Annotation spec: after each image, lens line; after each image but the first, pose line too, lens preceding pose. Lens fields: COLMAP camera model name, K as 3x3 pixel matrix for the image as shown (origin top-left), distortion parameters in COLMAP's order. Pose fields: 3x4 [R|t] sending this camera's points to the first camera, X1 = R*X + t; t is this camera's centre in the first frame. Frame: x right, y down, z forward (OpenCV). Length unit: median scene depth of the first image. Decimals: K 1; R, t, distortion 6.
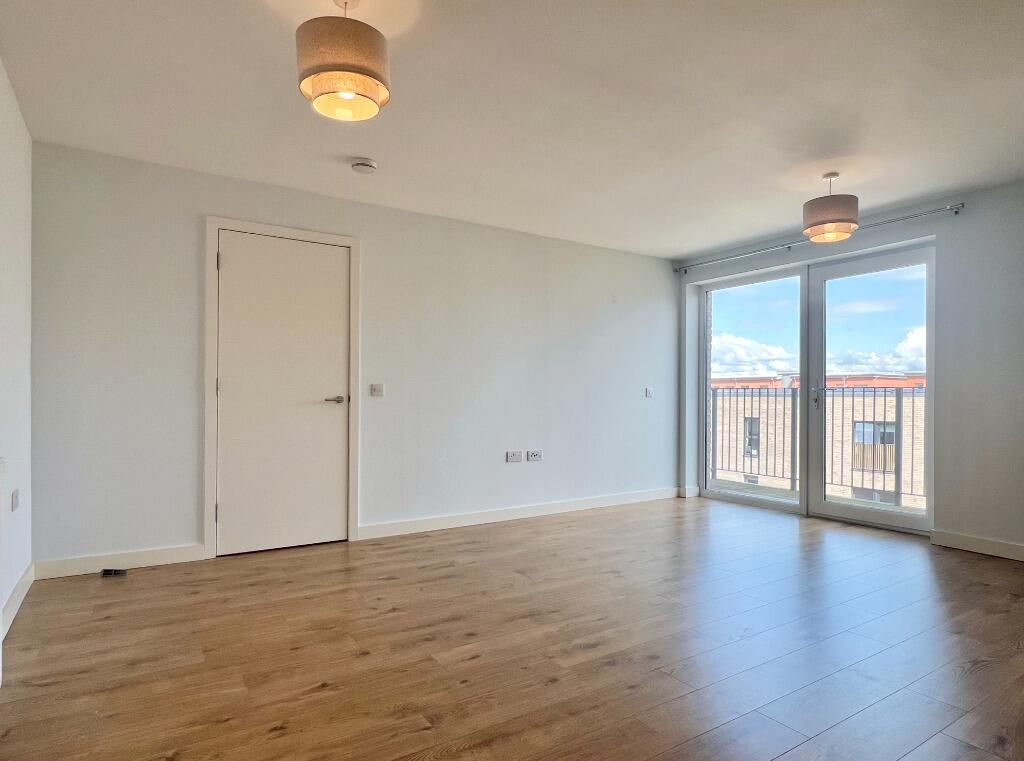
lens RADIAL K [[595.2, 0, 512.0], [0, 595.2, 380.5], [0, 0, 1]] dist [-0.002647, -0.000216]
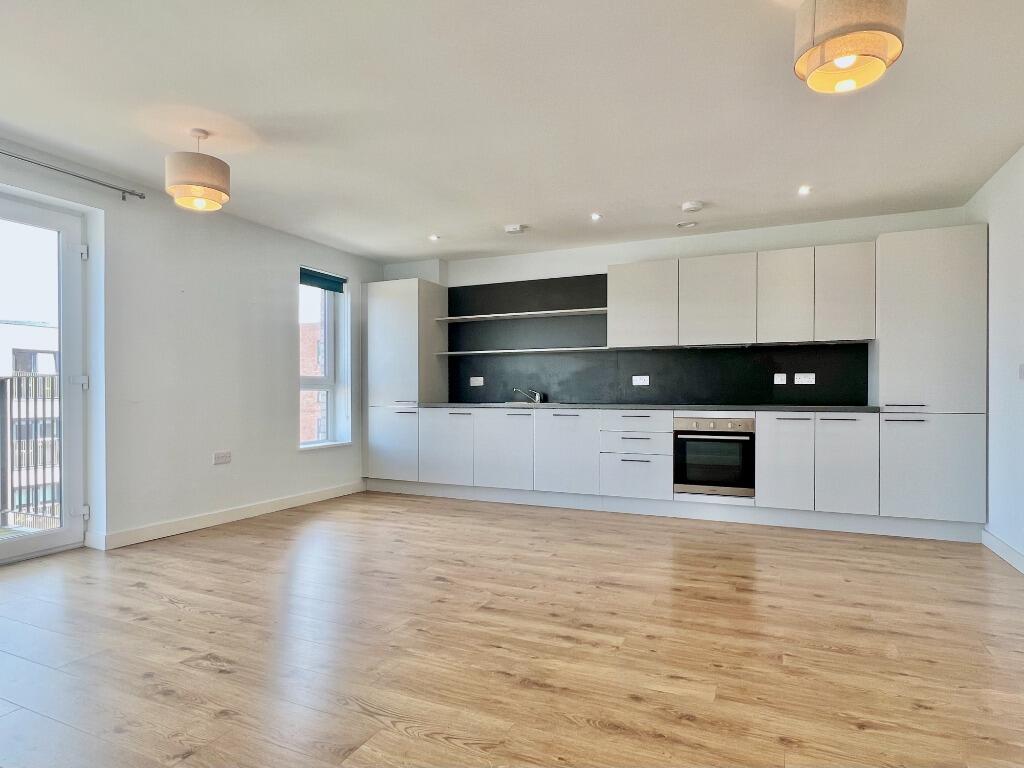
lens RADIAL K [[587.8, 0, 513.5], [0, 587.8, 403.6], [0, 0, 1]] dist [-0.000663, -0.001551]
pose [[-0.545717, -0.018985, 0.837754, -0.604342], [-0.022216, 0.999720, 0.008183, 0.044032], [-0.837675, -0.014146, -0.545986, 1.537352]]
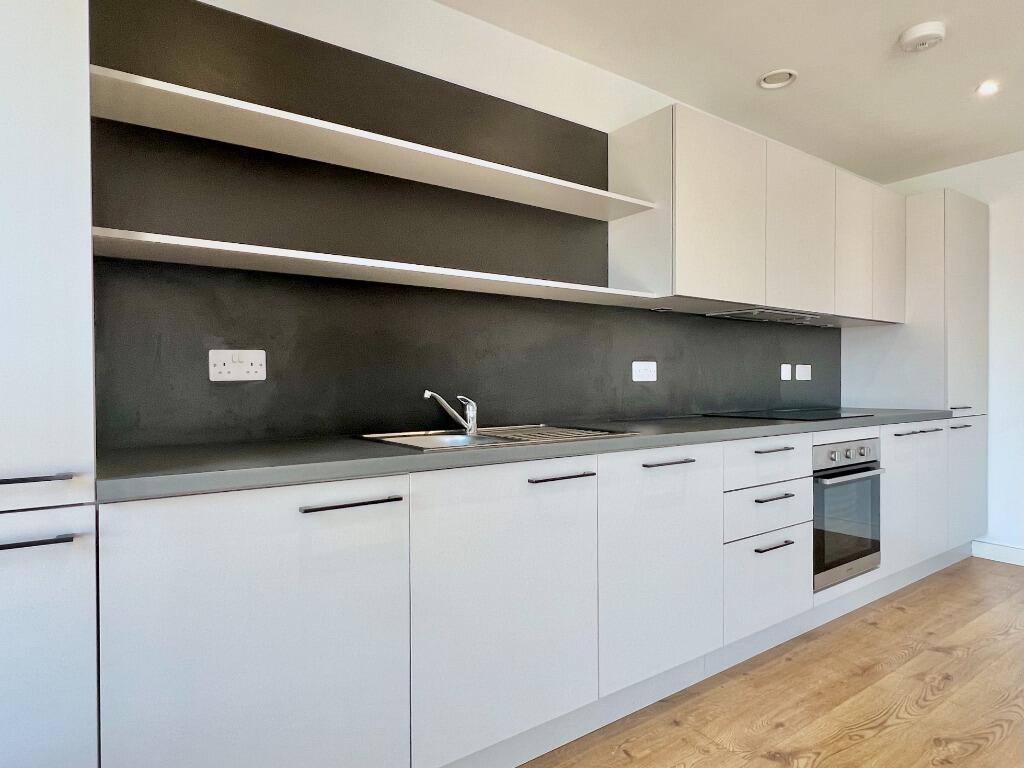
lens RADIAL K [[604.2, 0, 516.2], [0, 604.2, 383.8], [0, 0, 1]] dist [0.005484, 0.000860]
pose [[-0.998643, -0.000522, -0.052078, 1.156041], [0.000489, 0.999811, -0.019412, 0.011721], [0.052078, -0.019411, -0.998454, 1.064685]]
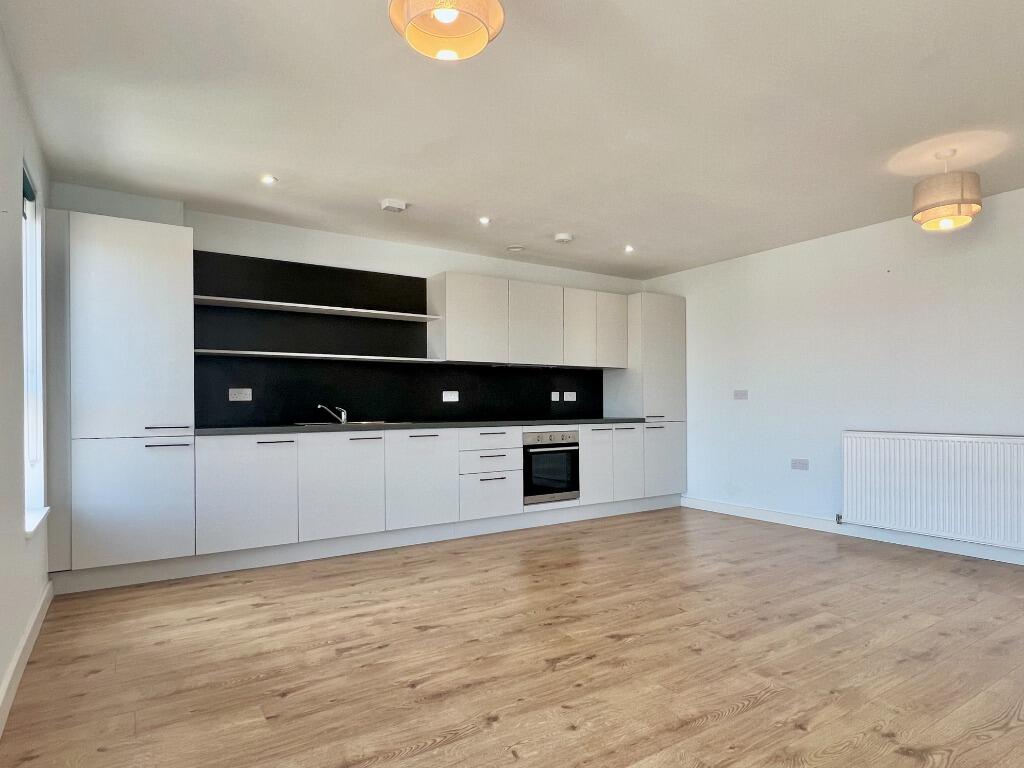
lens RADIAL K [[587.8, 0, 513.5], [0, 587.8, 403.6], [0, 0, 1]] dist [-0.000663, -0.001551]
pose [[-0.999918, 0.001624, -0.012706, 0.694862], [0.001957, 0.999652, -0.026313, 0.046896], [0.012659, -0.026336, -0.999573, 2.013697]]
